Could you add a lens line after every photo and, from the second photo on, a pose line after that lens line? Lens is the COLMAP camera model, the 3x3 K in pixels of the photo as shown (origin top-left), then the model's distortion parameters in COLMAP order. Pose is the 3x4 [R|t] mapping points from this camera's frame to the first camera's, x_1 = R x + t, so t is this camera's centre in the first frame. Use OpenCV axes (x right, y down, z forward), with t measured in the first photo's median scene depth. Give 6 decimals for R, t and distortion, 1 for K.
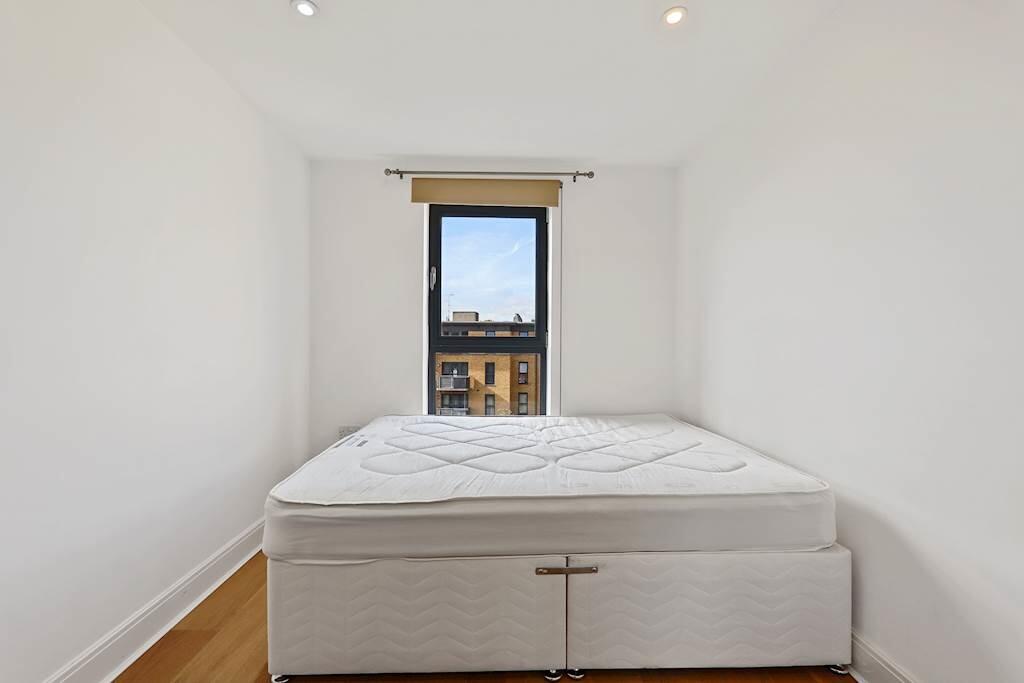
lens RADIAL K [[404.3, 0, 512.0], [0, 404.3, 341.5], [0, 0, 1]] dist [0.000849, -0.000286]
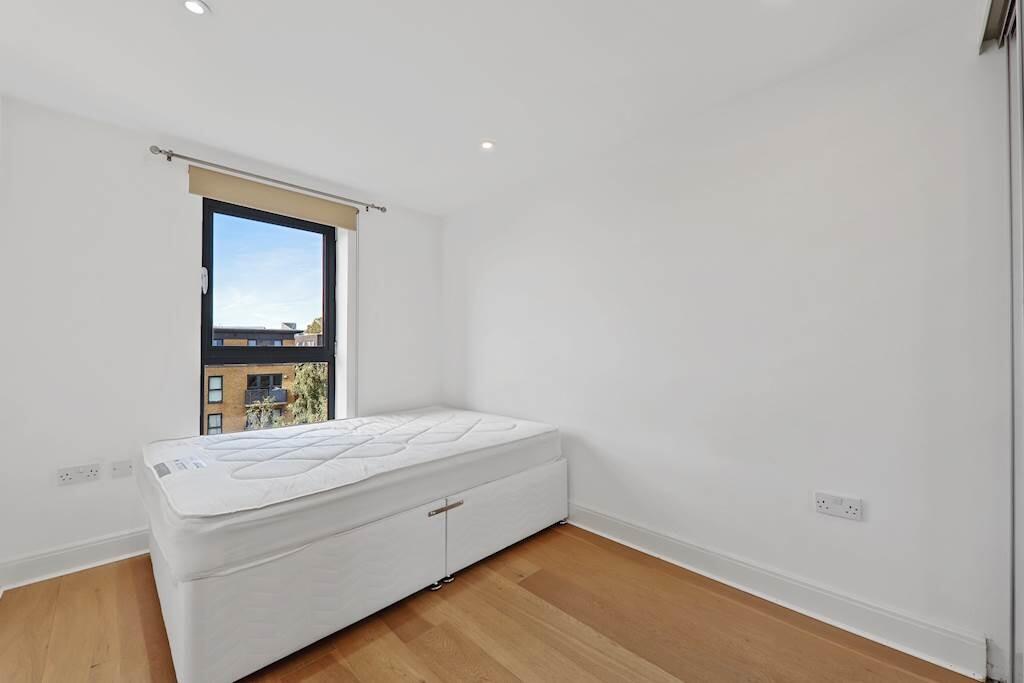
lens RADIAL K [[403.9, 0, 512.4], [0, 403.9, 345.4], [0, 0, 1]] dist [-0.000135, -0.000030]
pose [[0.722020, -0.000169, 0.691872, -0.370253], [0.006502, 0.999957, -0.006542, -0.005291], [-0.691842, 0.009222, 0.721990, -0.117330]]
